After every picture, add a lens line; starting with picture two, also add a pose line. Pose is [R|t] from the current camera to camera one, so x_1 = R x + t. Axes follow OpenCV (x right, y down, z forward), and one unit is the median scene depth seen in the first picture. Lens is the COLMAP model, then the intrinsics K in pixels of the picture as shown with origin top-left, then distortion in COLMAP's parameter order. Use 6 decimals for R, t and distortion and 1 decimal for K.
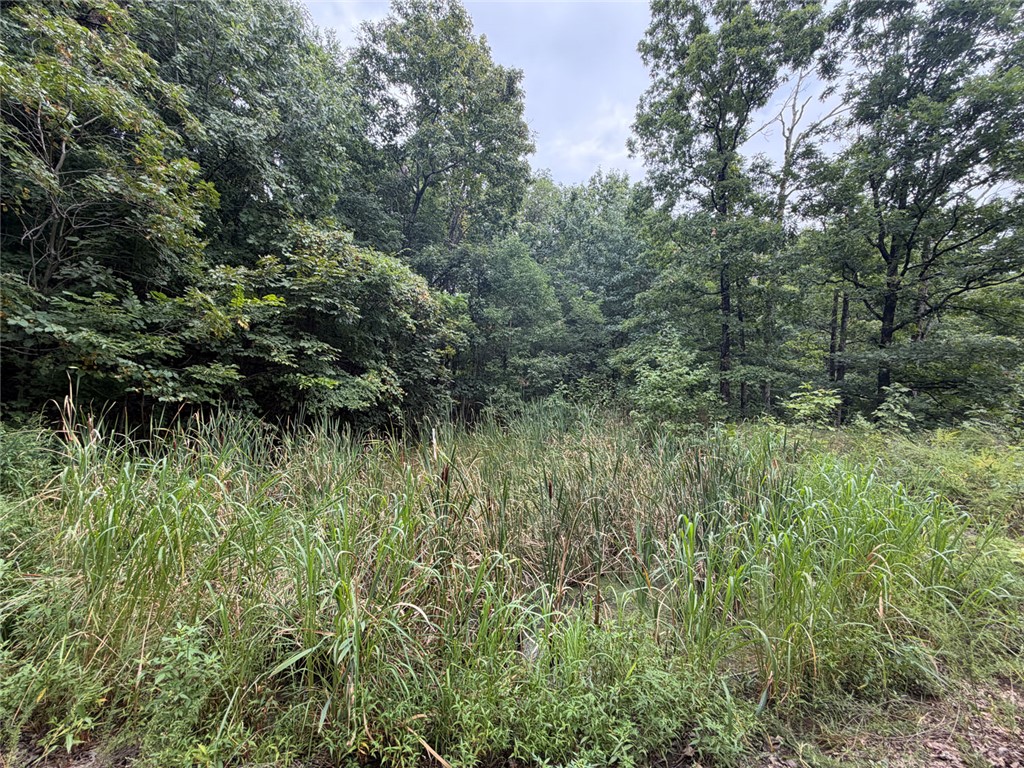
lens RADIAL K [[411.5, 0, 510.8], [0, 411.5, 385.6], [0, 0, 1]] dist [-0.001059, -0.000030]
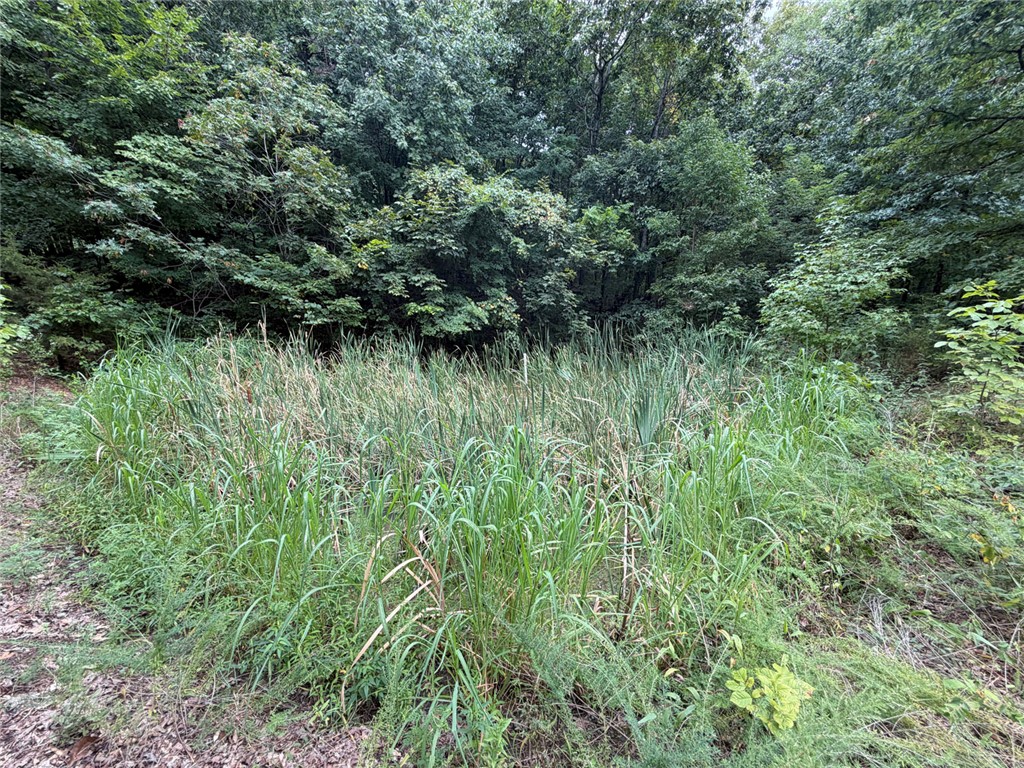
lens RADIAL K [[411.5, 0, 511.3], [0, 411.5, 385.4], [0, 0, 1]] dist [-0.001059, -0.000030]
pose [[0.764792, 0.083853, -0.638797, 0.400622], [0.016126, 0.988692, 0.149089, 0.027981], [0.644075, -0.124323, 0.754792, 0.191582]]
